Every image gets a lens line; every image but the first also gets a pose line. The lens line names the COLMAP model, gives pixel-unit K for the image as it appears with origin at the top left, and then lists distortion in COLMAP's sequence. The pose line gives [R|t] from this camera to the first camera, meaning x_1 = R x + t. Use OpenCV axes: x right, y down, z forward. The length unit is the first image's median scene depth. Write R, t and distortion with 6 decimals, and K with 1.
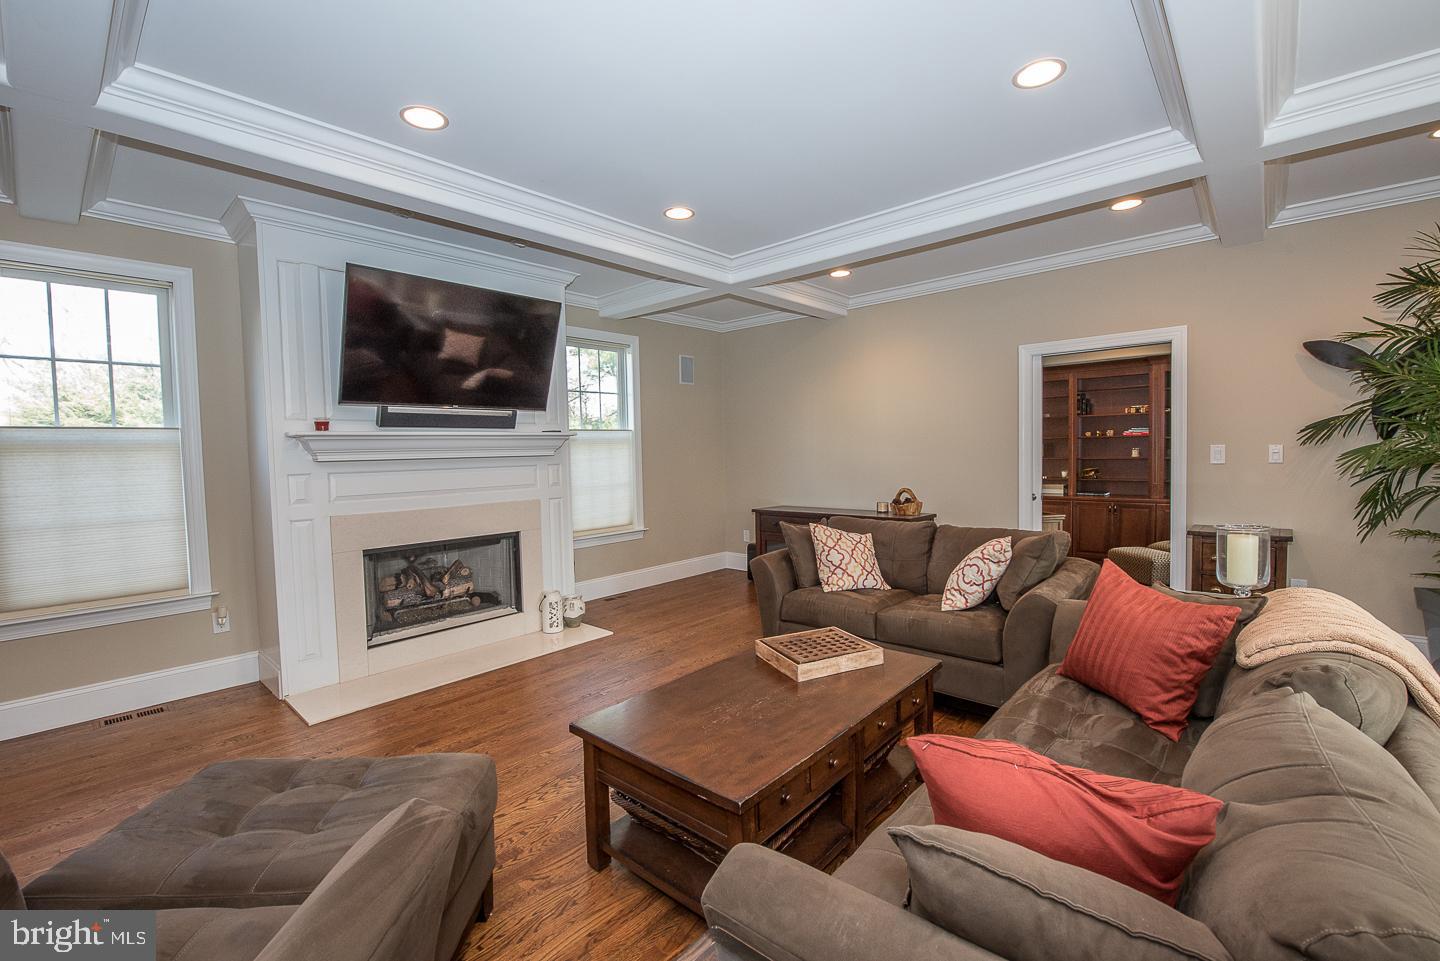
lens RADIAL K [[637.6, 0, 720.0], [0, 637.6, 480.5], [0, 0, 1]] dist [-0.014273, -0.000007]
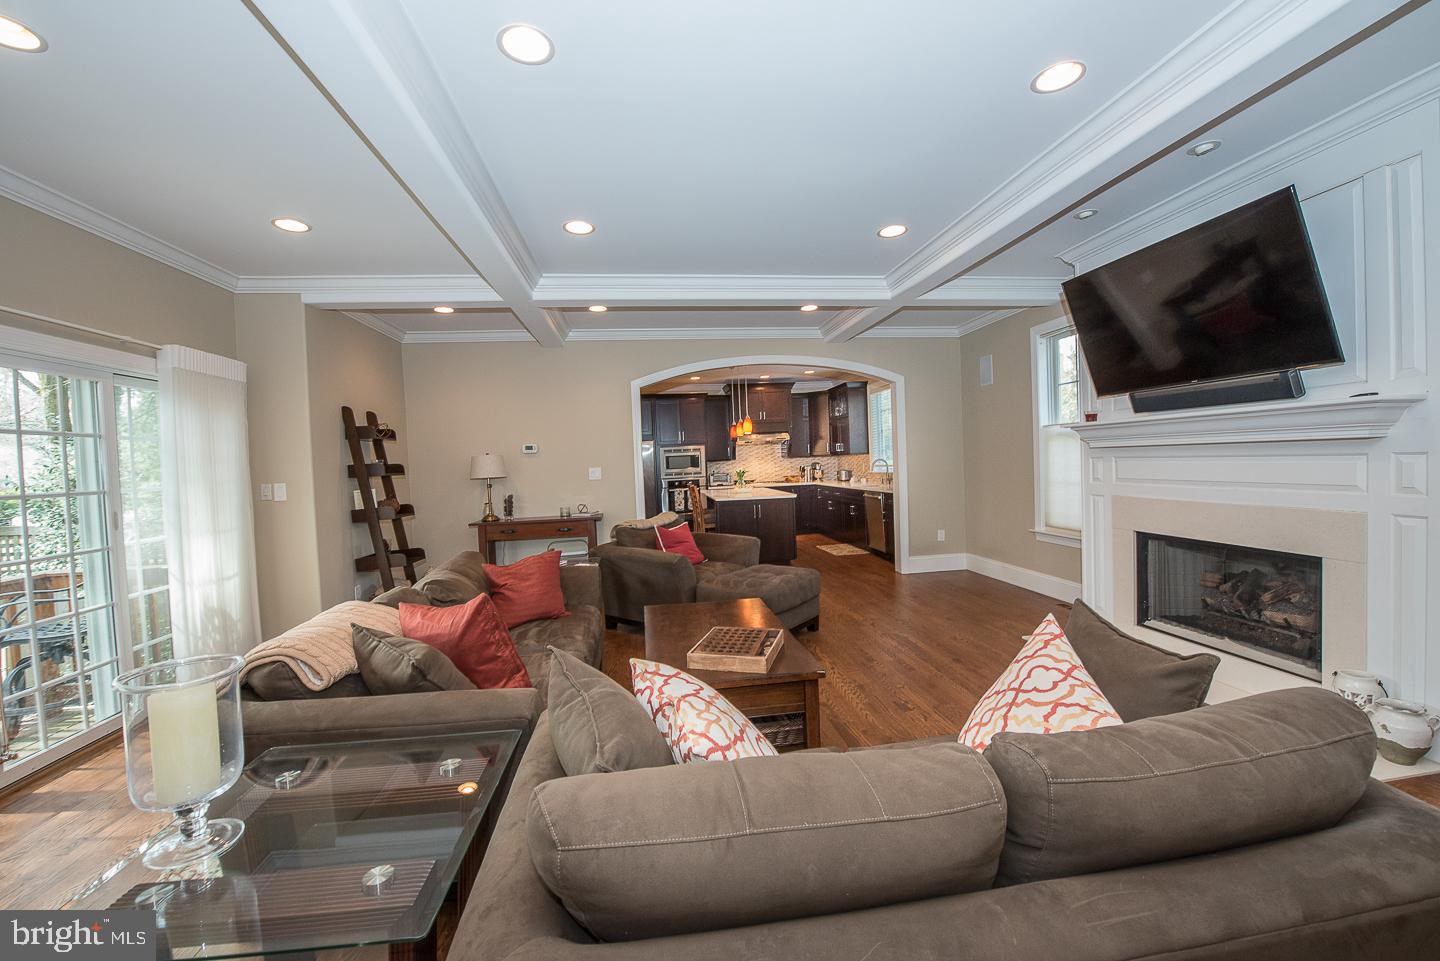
lens RADIAL K [[567.6, 0, 720.0], [0, 567.6, 480.5], [0, 0, 1]] dist [0.000505, -0.011761]
pose [[-0.647563, 0.066958, -0.759065, 0.576117], [0.007341, 0.996634, 0.081652, -0.054167], [0.761977, 0.047303, -0.645874, 1.047051]]
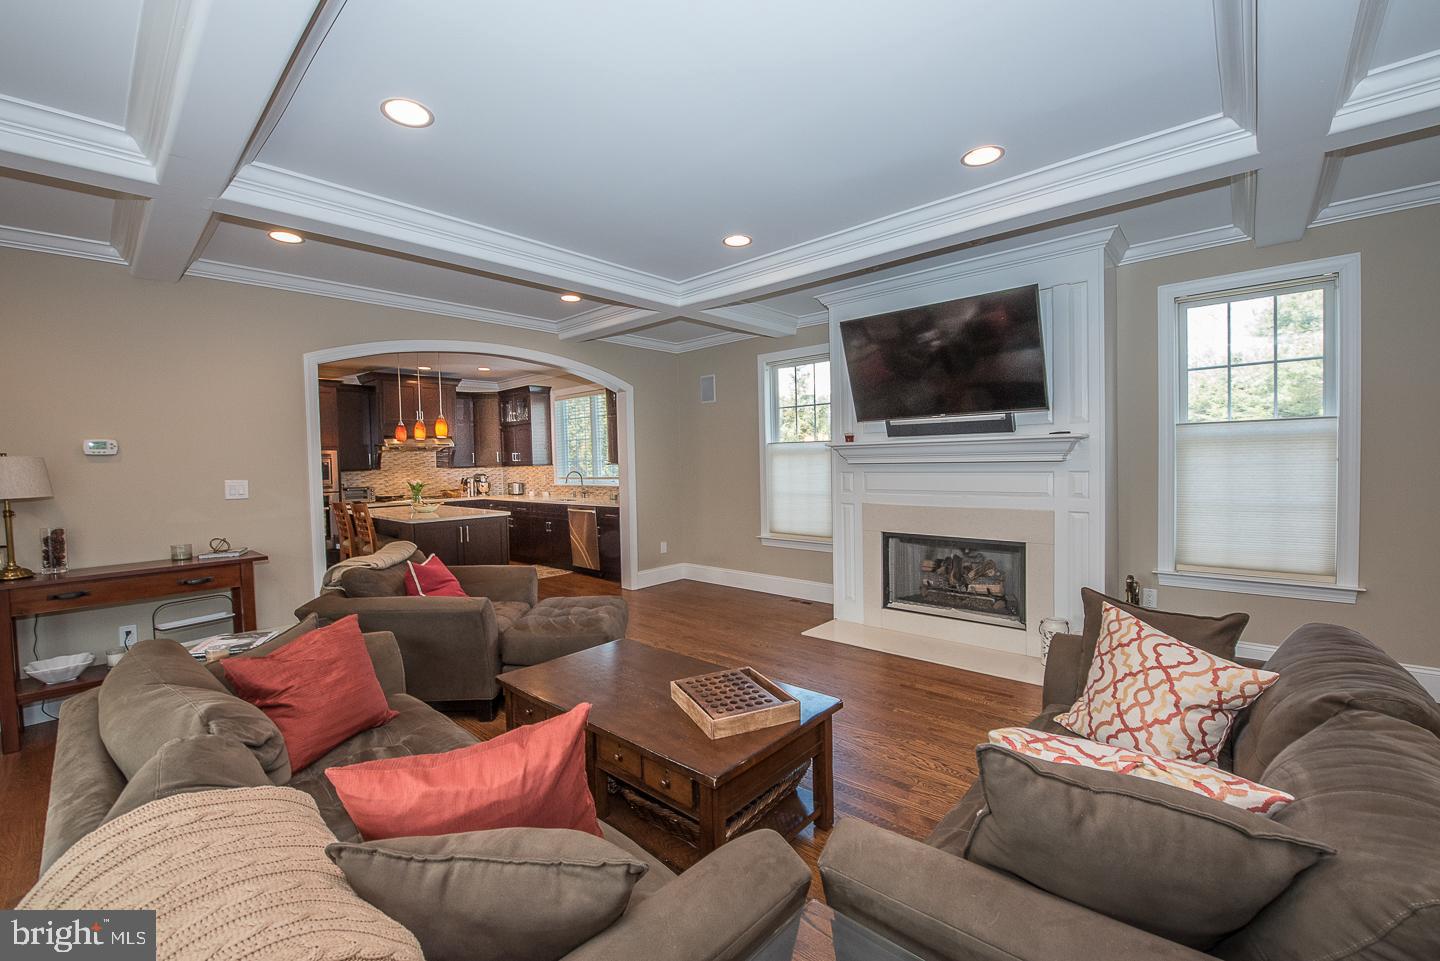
lens RADIAL K [[589.8, 0, 720.0], [0, 589.8, 480.5], [0, 0, 1]] dist [-0.020708, -0.000438]
pose [[-0.012274, 0.051257, -0.998610, 0.626329], [-0.033222, 0.998113, 0.051640, -0.045829], [0.999373, 0.033809, -0.010548, 0.656076]]
